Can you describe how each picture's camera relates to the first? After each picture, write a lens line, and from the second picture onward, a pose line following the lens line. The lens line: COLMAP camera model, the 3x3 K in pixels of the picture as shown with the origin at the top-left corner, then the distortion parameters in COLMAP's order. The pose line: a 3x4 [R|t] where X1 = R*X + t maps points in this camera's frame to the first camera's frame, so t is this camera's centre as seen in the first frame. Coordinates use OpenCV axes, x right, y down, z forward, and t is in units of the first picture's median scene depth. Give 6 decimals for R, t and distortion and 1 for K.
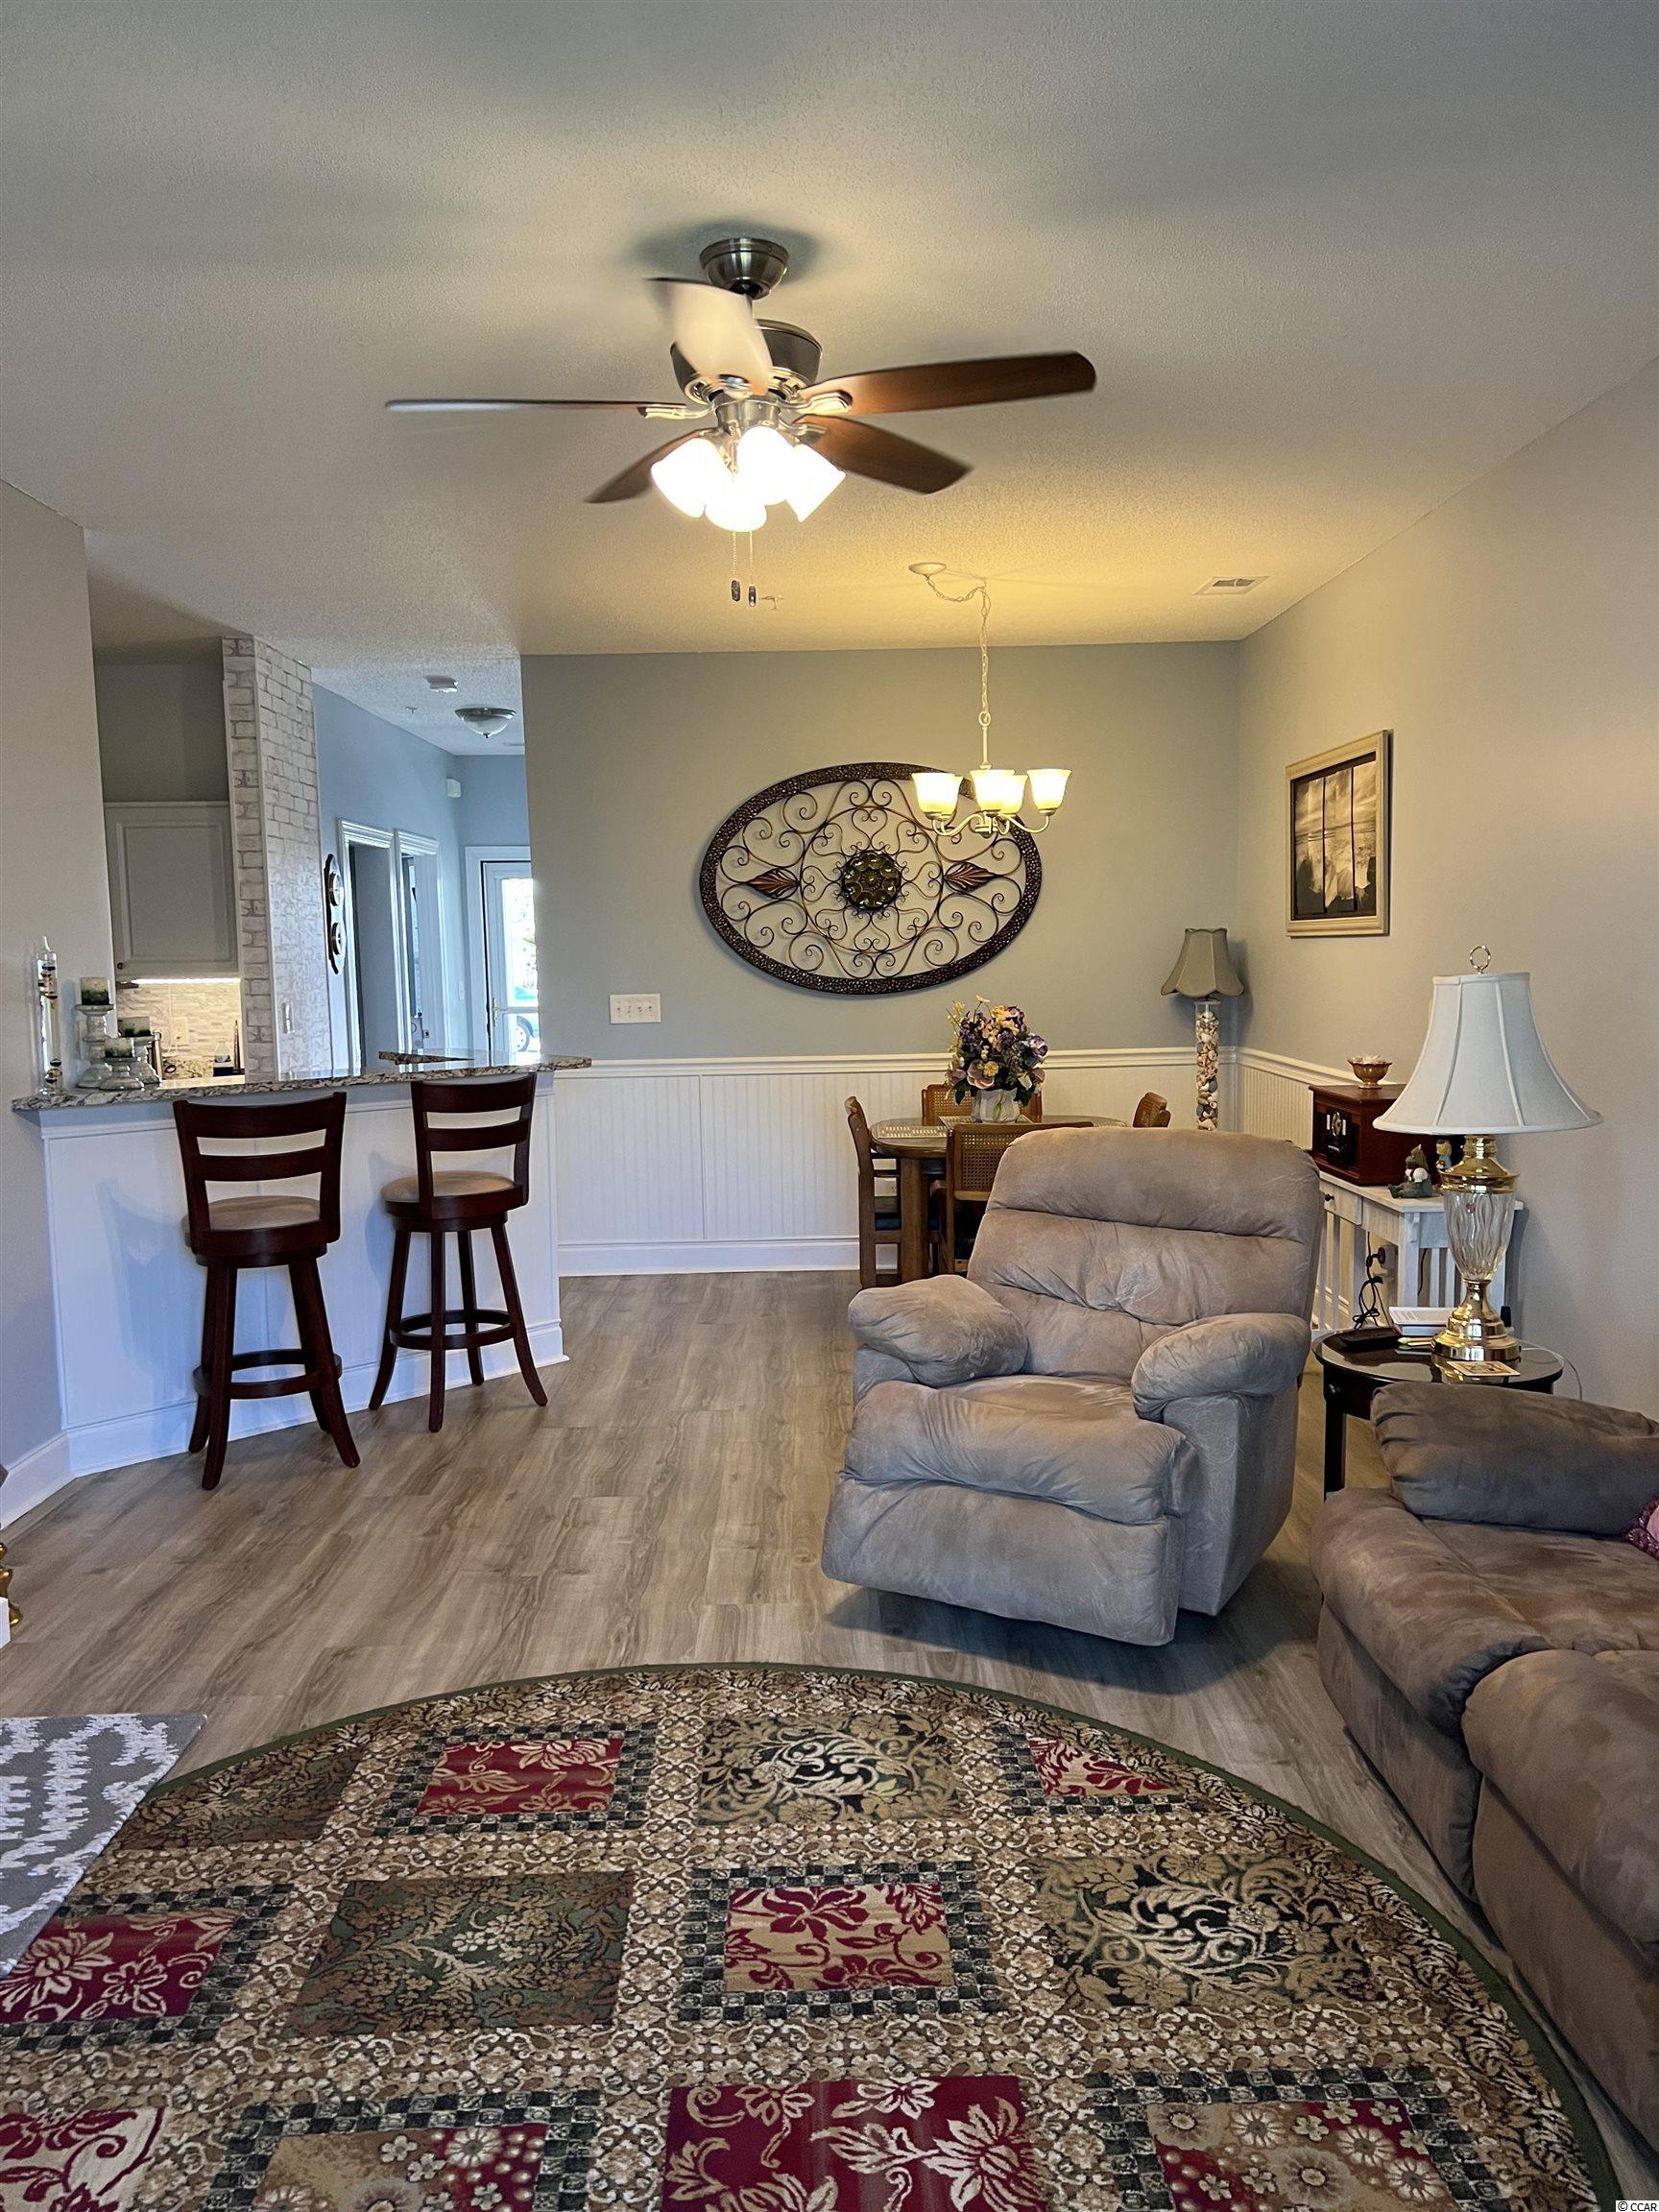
lens RADIAL K [[1658.2, 0, 832.2], [0, 1658.2, 1105.9], [0, 0, 1]] dist [-0.006769, -0.005697]
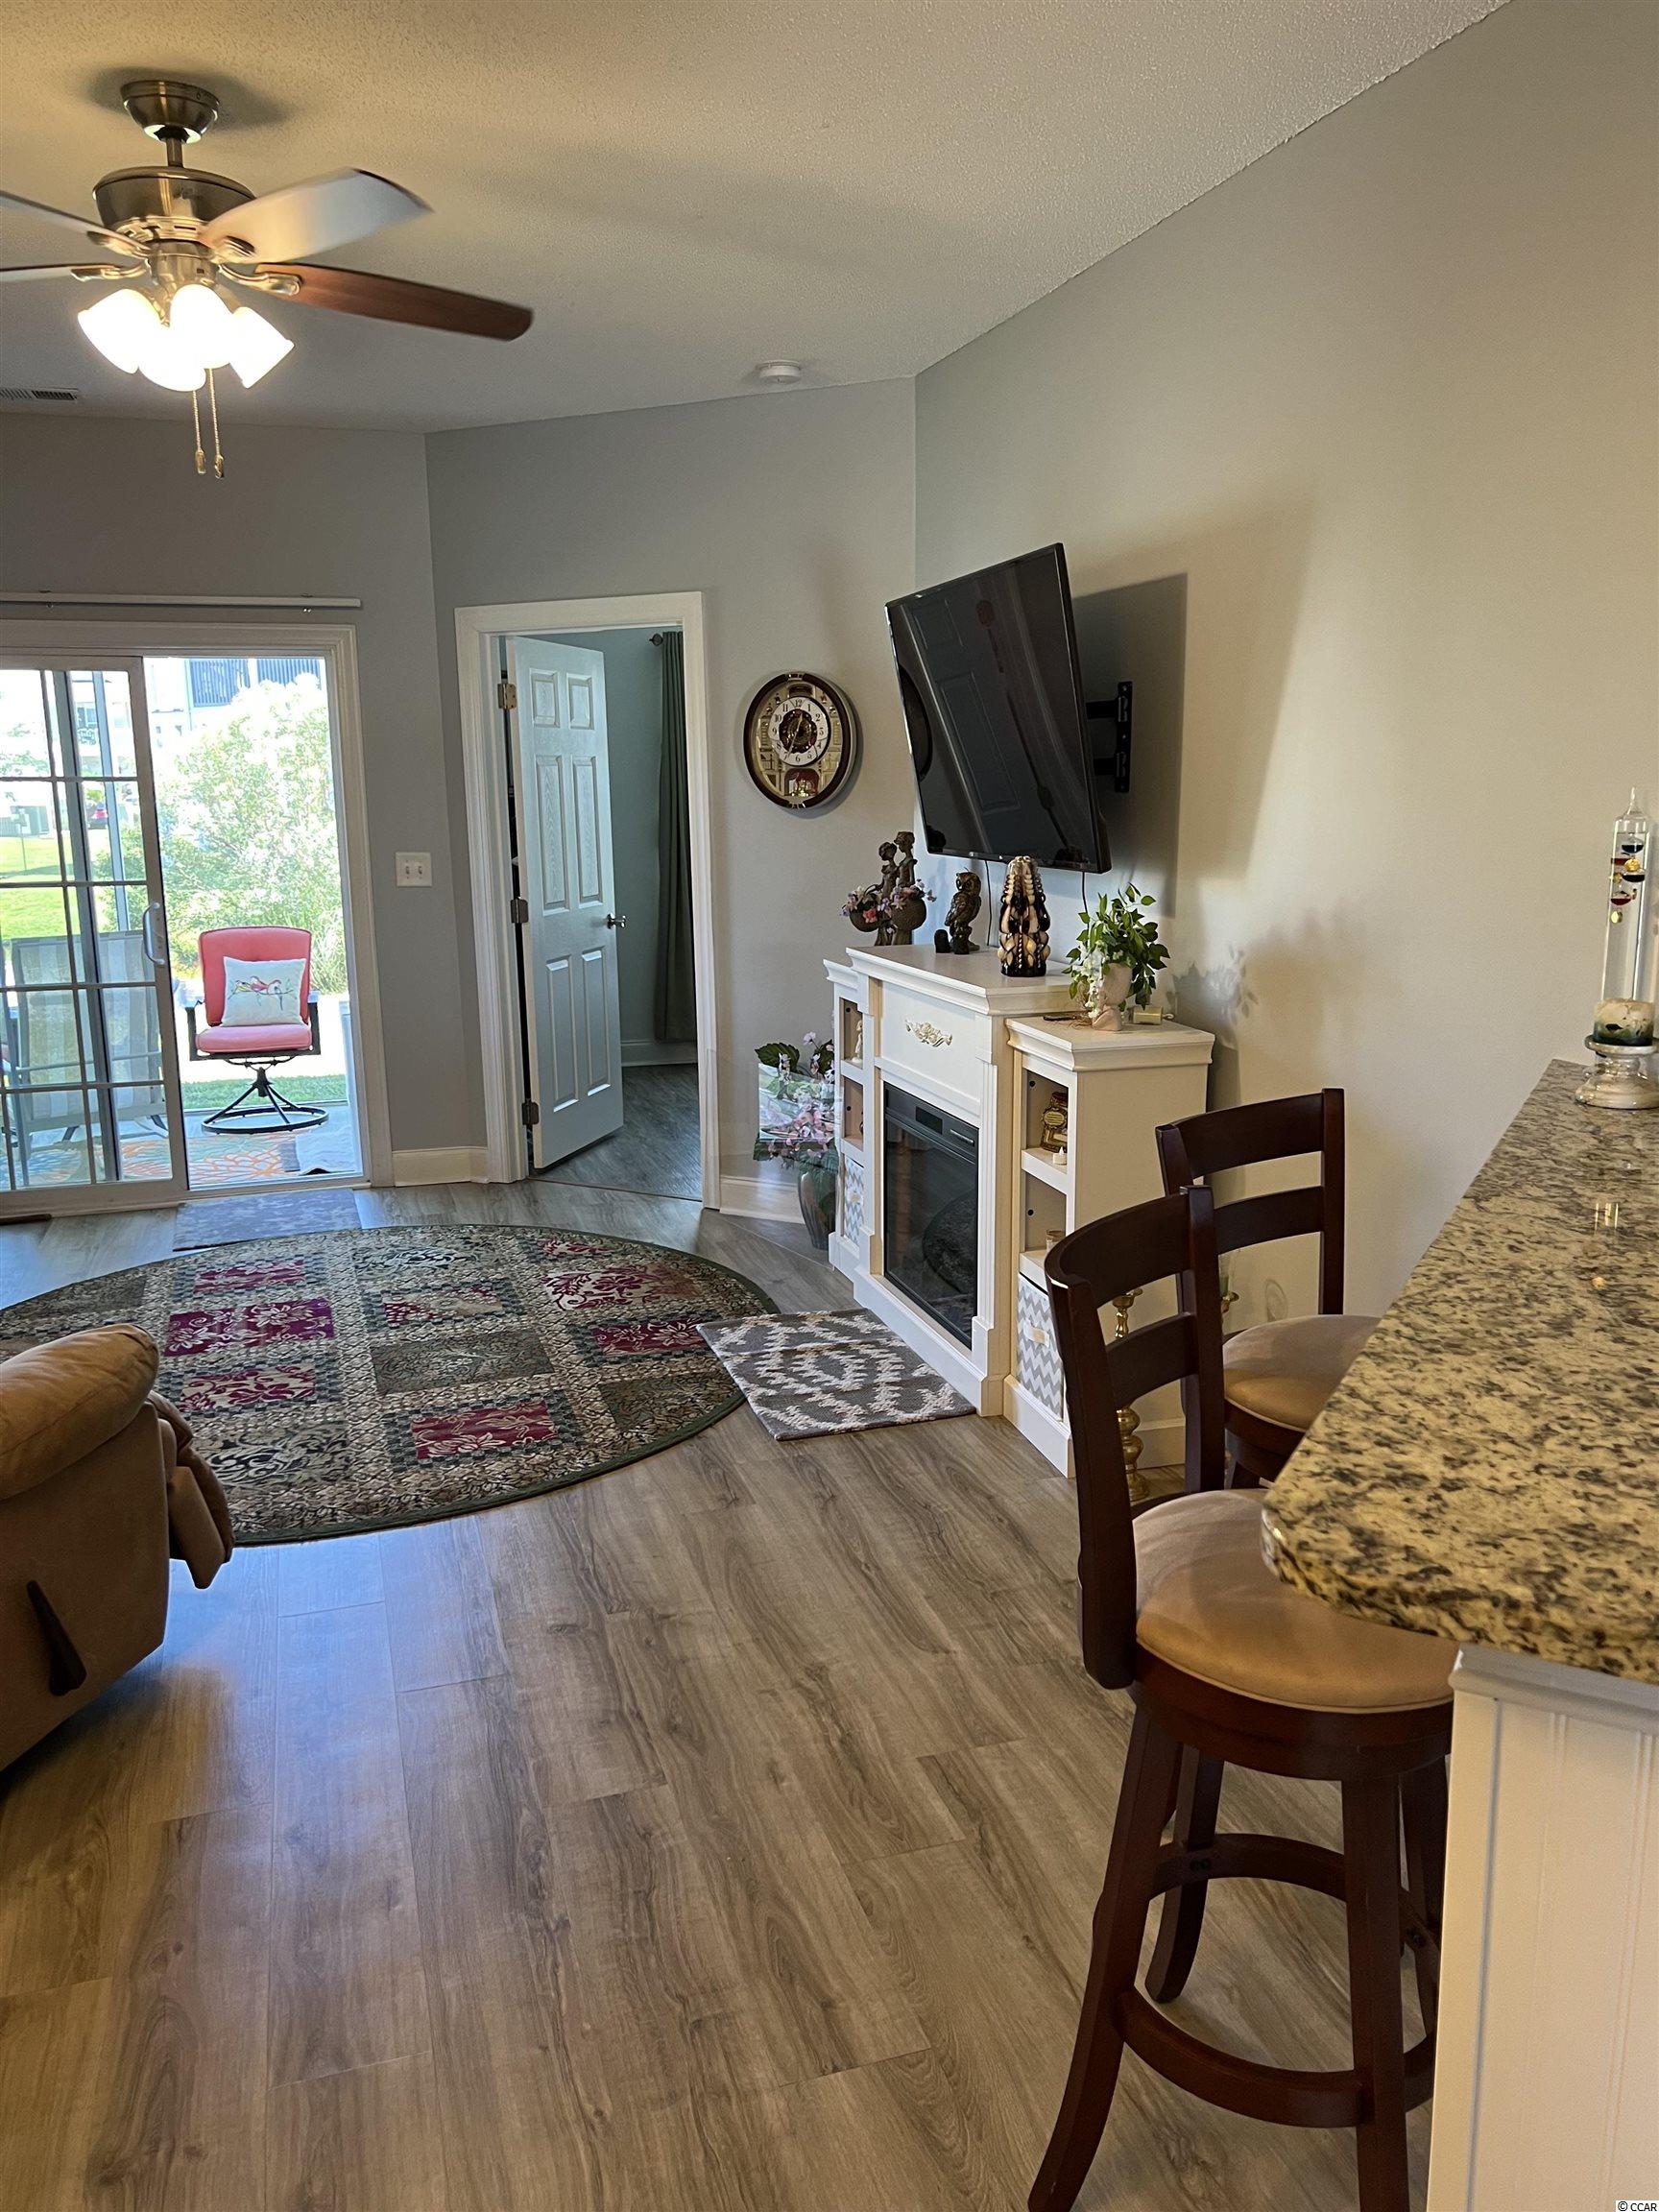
lens RADIAL K [[1658.2, 0, 831.4], [0, 1658.2, 1104.6], [0, 0, 1]] dist [-0.006769, -0.005697]
pose [[-0.957589, 0.079750, -0.276883, -0.107373], [-0.006377, 0.954833, 0.297073, -0.259671], [0.288068, 0.286240, -0.913829, 2.301164]]
